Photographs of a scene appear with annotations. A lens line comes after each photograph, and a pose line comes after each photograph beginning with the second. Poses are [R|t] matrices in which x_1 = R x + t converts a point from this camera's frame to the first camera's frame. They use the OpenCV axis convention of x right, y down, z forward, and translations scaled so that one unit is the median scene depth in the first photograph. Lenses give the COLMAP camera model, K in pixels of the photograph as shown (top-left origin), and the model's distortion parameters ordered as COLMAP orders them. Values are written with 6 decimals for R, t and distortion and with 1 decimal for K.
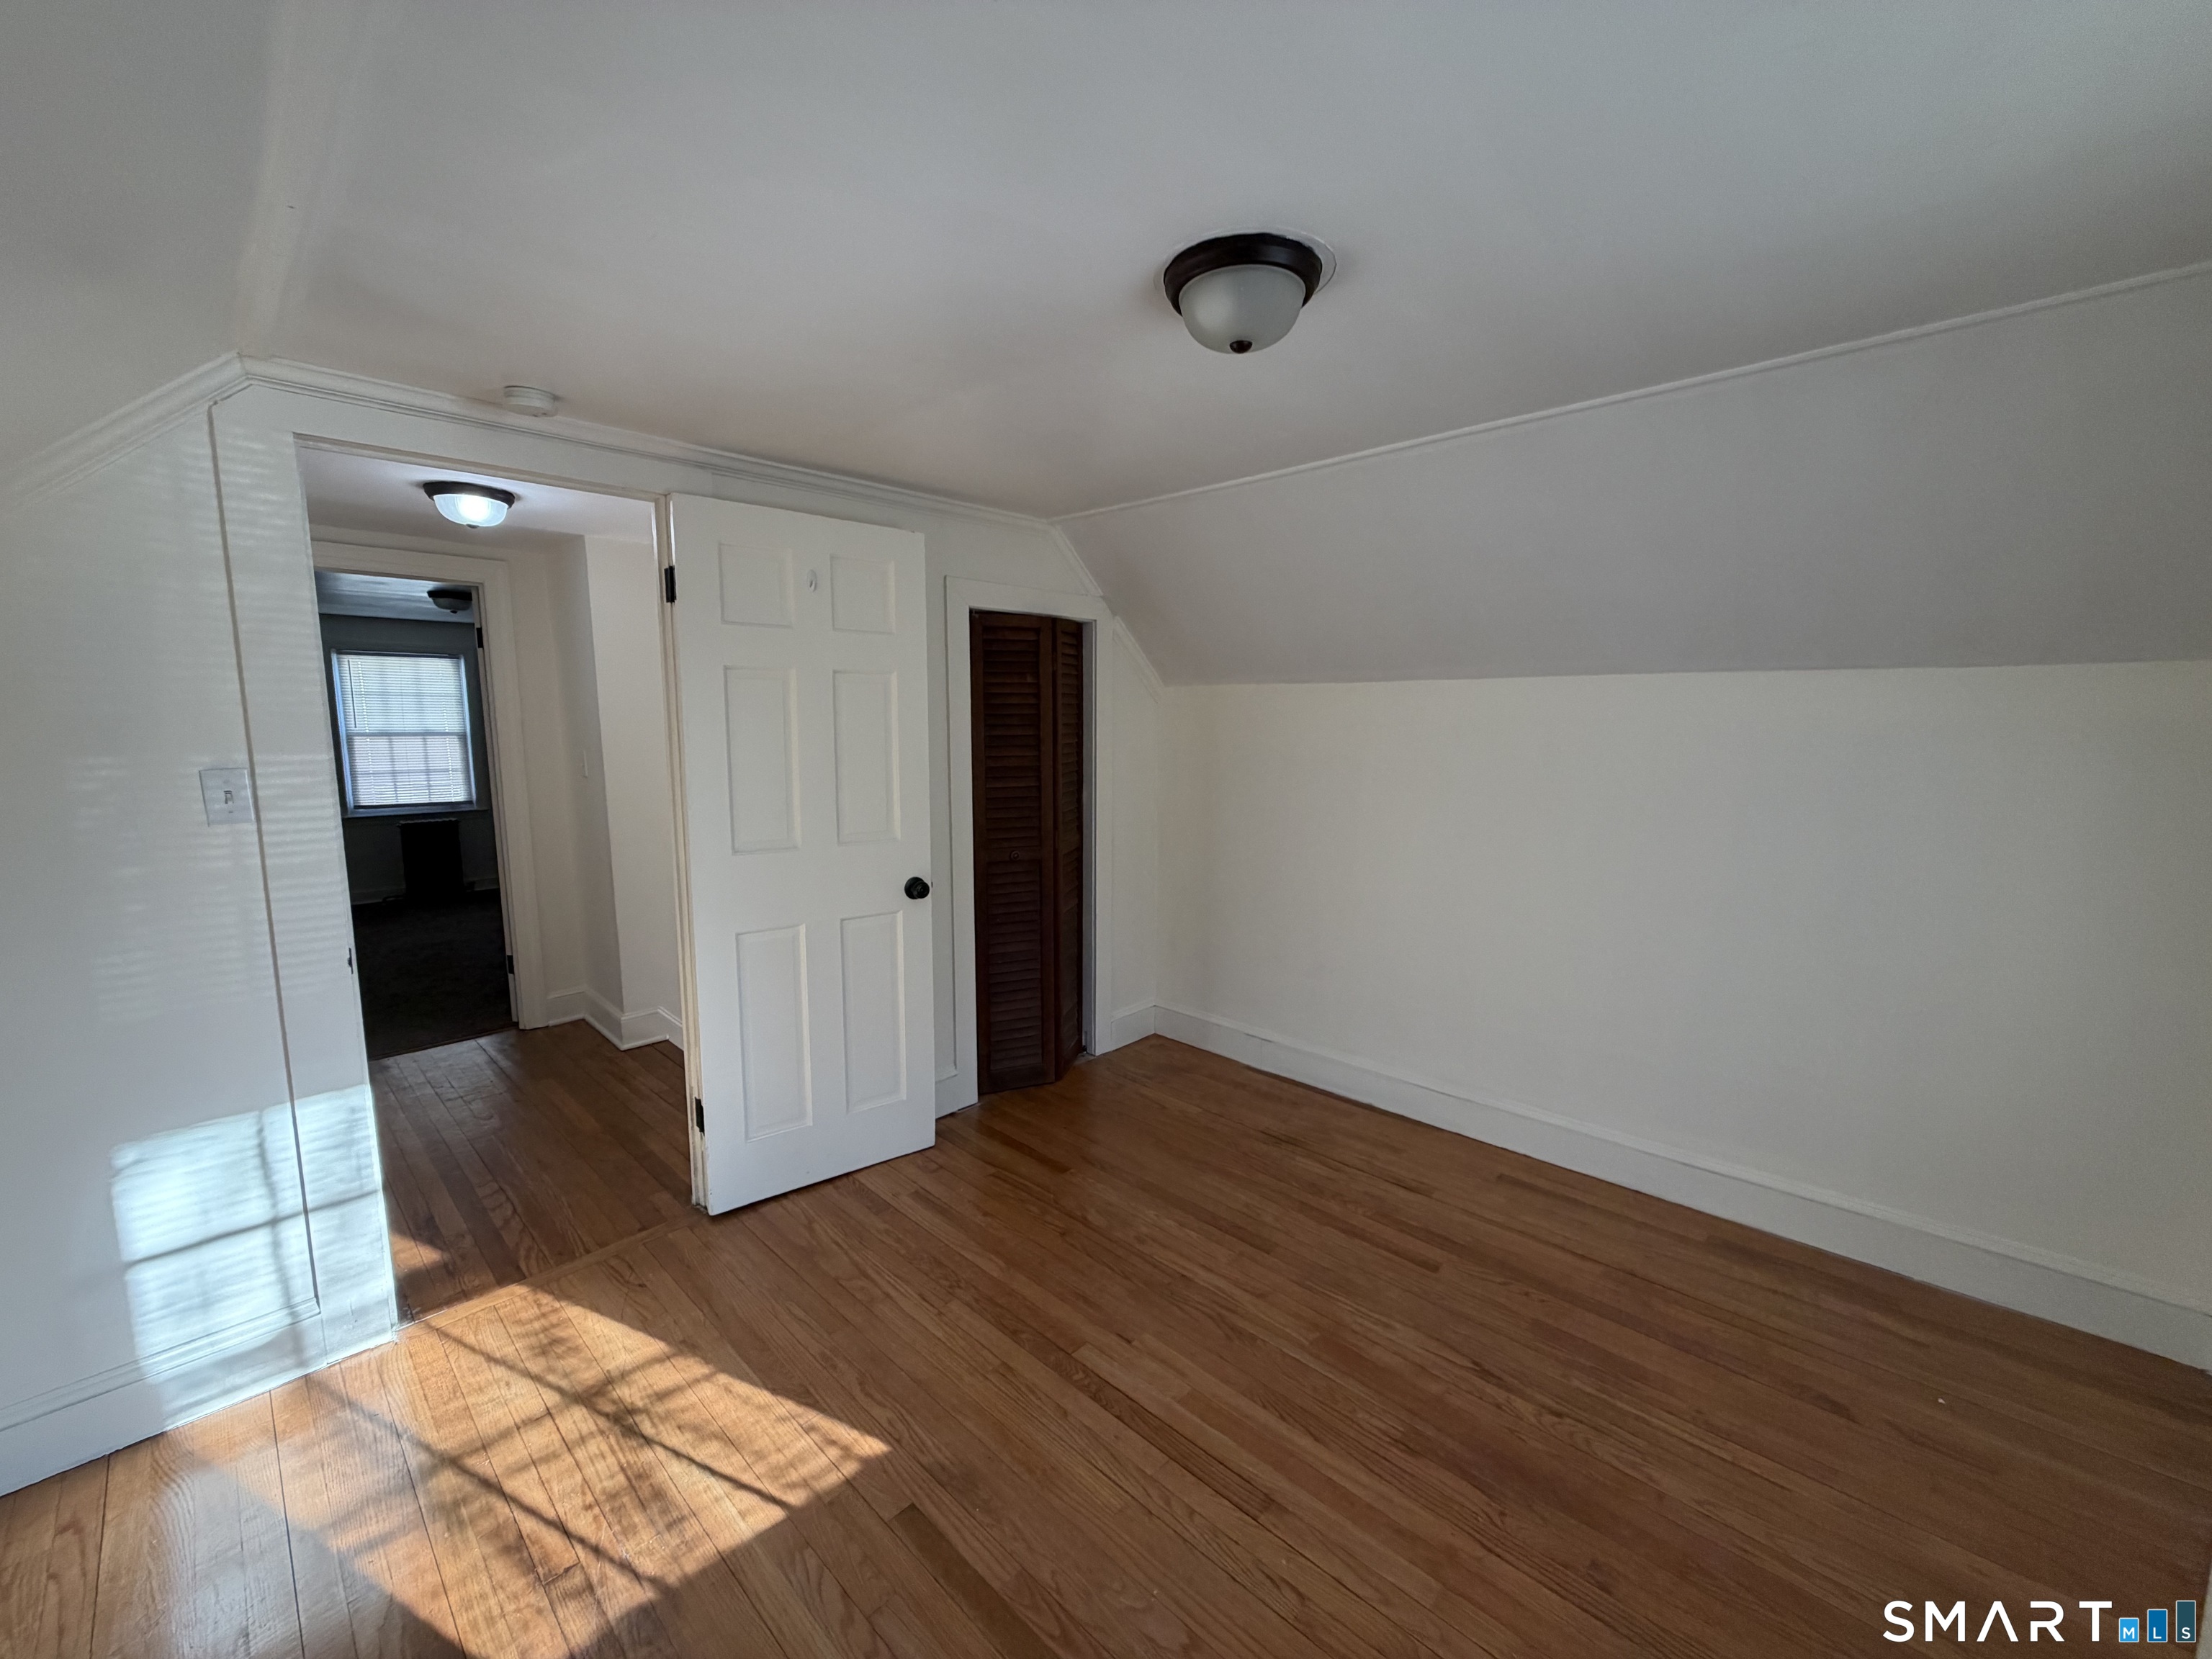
lens RADIAL K [[885.7, 0, 1104.6], [0, 885.7, 835.1], [0, 0, 1]] dist [0.004065, -0.000171]
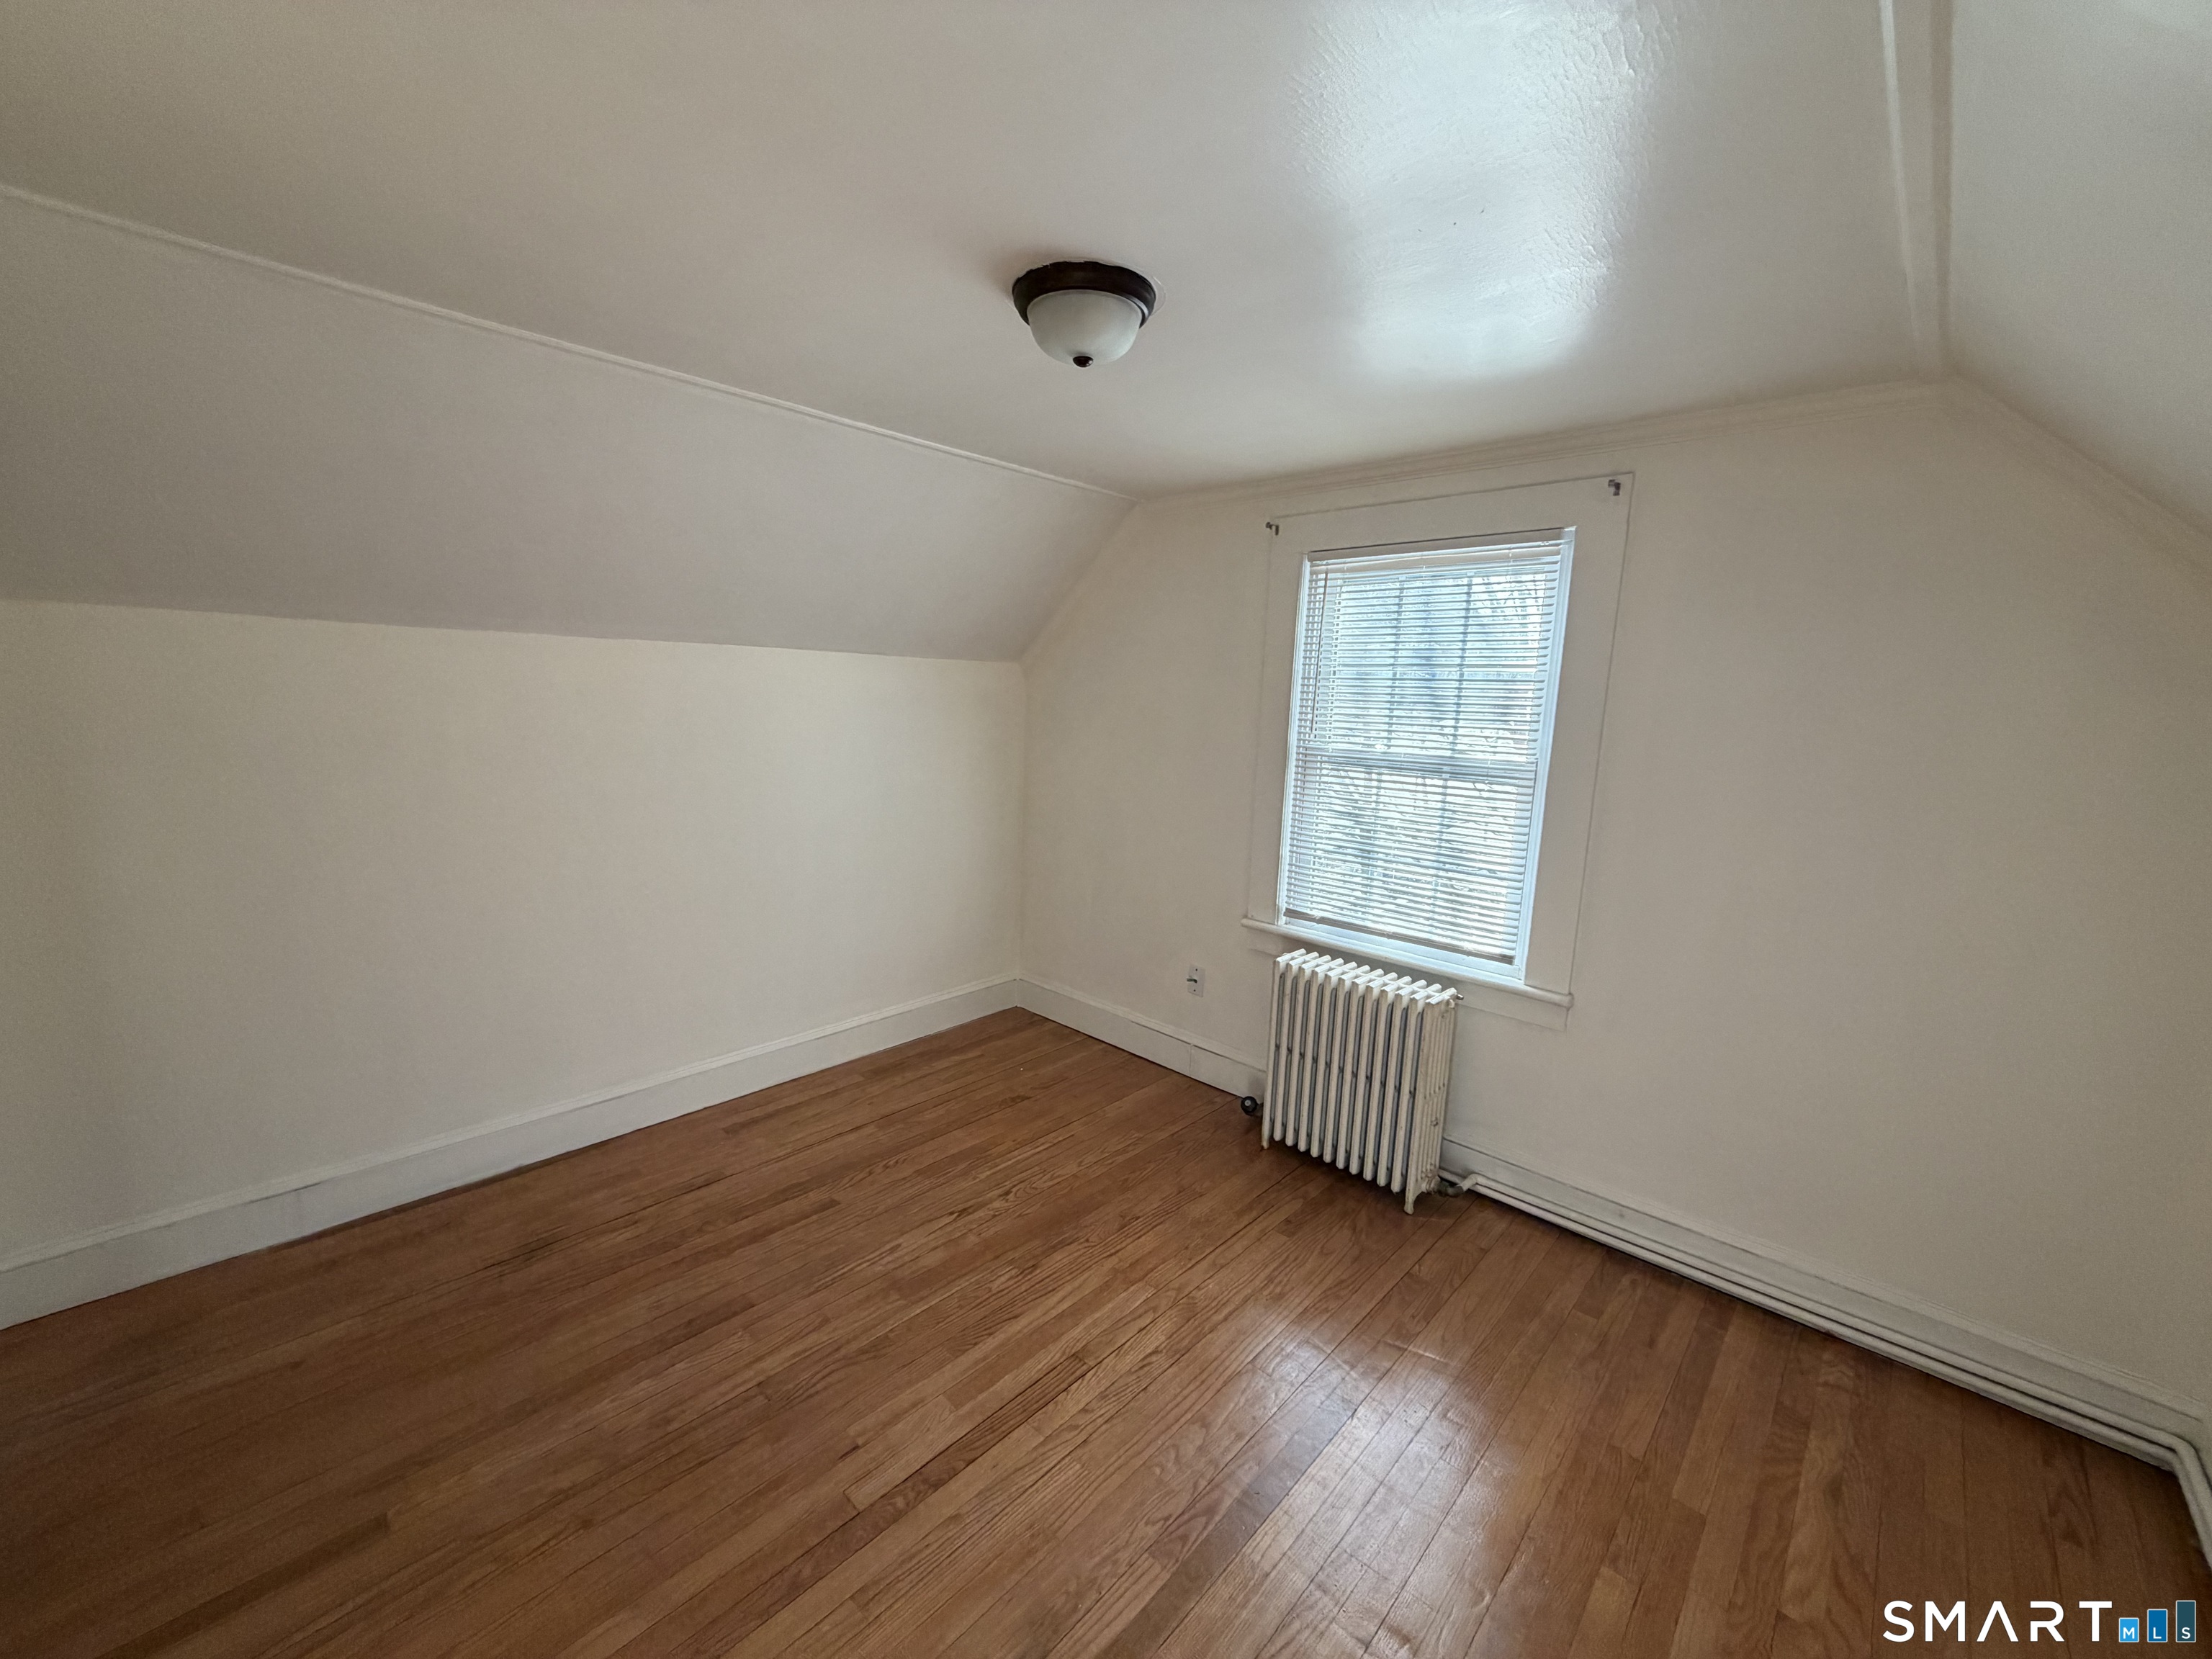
lens RADIAL K [[885.7, 0, 1102.7], [0, 885.7, 830.1], [0, 0, 1]] dist [0.004065, -0.000171]
pose [[-0.013512, -0.157191, 0.987476, -0.693843], [0.099278, 0.982475, 0.157754, -0.102668], [-0.994968, 0.100166, 0.002330, 0.700053]]
